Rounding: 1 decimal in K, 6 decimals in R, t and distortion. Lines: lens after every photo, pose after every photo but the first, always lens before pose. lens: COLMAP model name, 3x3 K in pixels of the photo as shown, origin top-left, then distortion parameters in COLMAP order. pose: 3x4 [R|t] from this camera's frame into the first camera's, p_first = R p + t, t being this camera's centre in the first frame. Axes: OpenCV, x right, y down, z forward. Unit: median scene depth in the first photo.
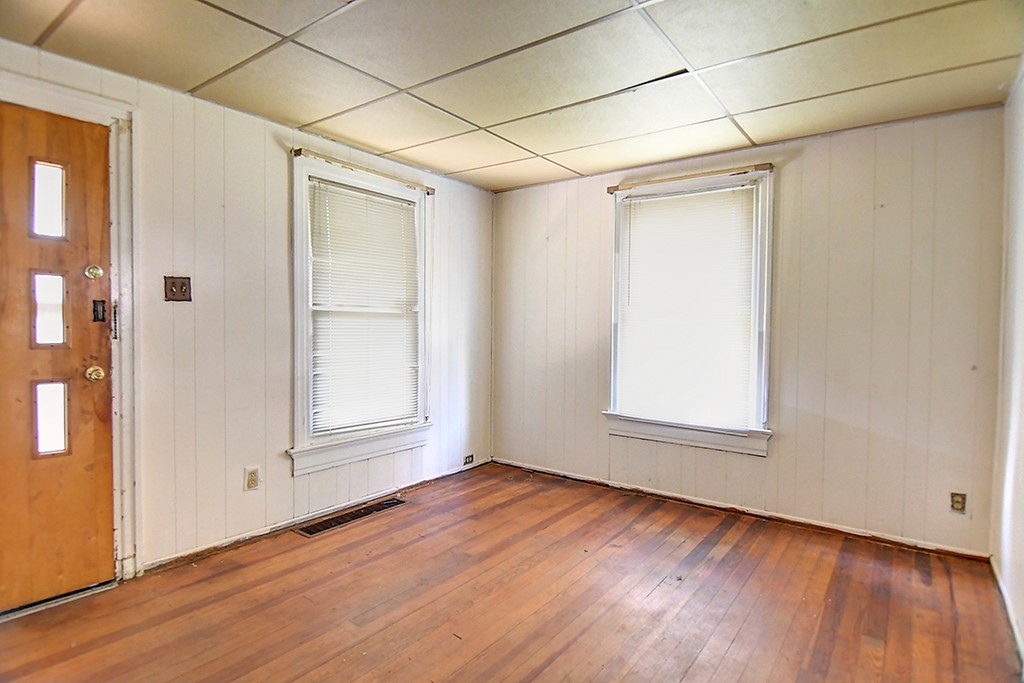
lens RADIAL K [[539.1, 0, 512.0], [0, 539.1, 341.5], [0, 0, 1]] dist [-0.019483, -0.001260]
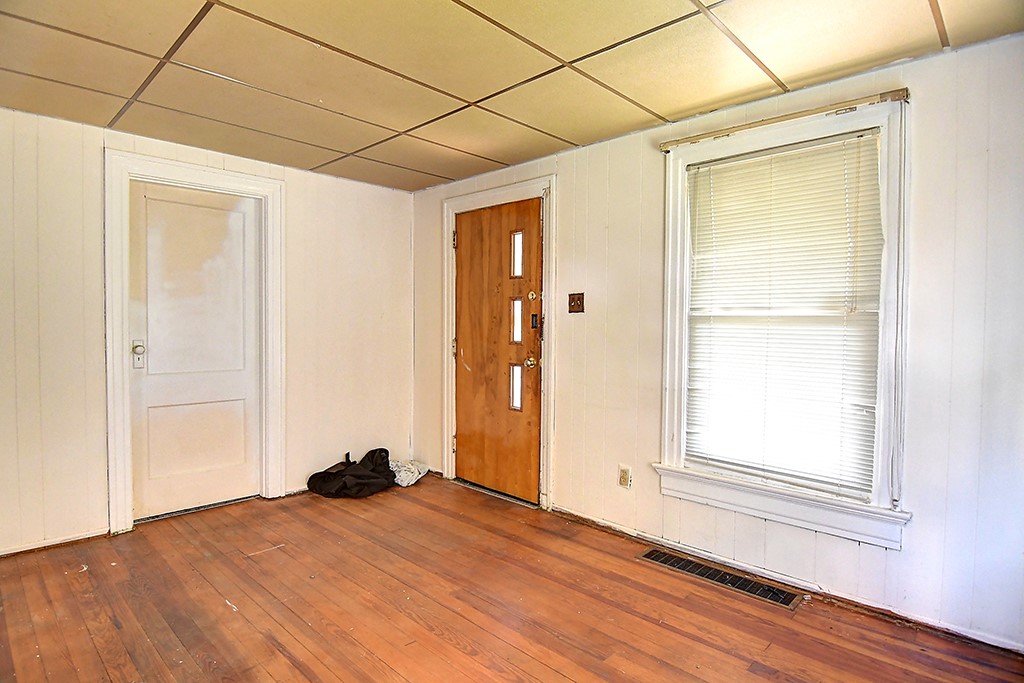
lens RADIAL K [[539.1, 0, 512.0], [0, 539.1, 341.5], [0, 0, 1]] dist [-0.019483, -0.001260]
pose [[-0.132546, 0.015607, -0.991054, 0.579543], [-0.046277, 0.998688, 0.021917, -0.023616], [0.990096, 0.048768, -0.131650, 0.885431]]
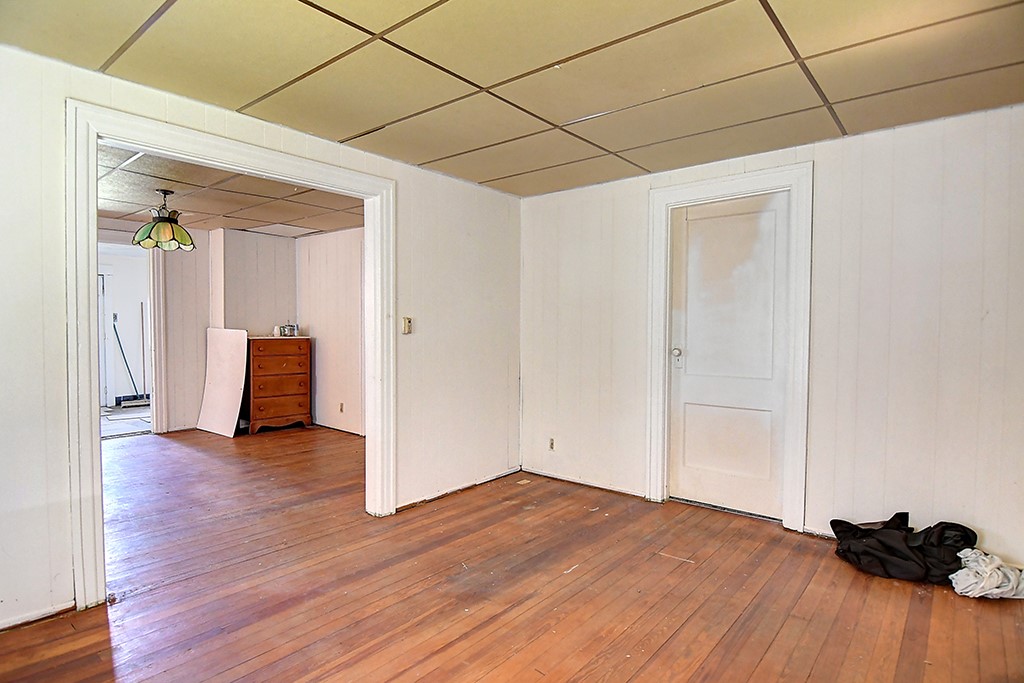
lens RADIAL K [[549.1, 0, 512.0], [0, 549.1, 341.5], [0, 0, 1]] dist [-0.002012, -0.000340]
pose [[-0.998367, -0.019579, 0.053664, -0.059408], [-0.016221, 0.997924, 0.062324, -0.047484], [-0.054773, 0.061352, -0.996612, 1.303345]]
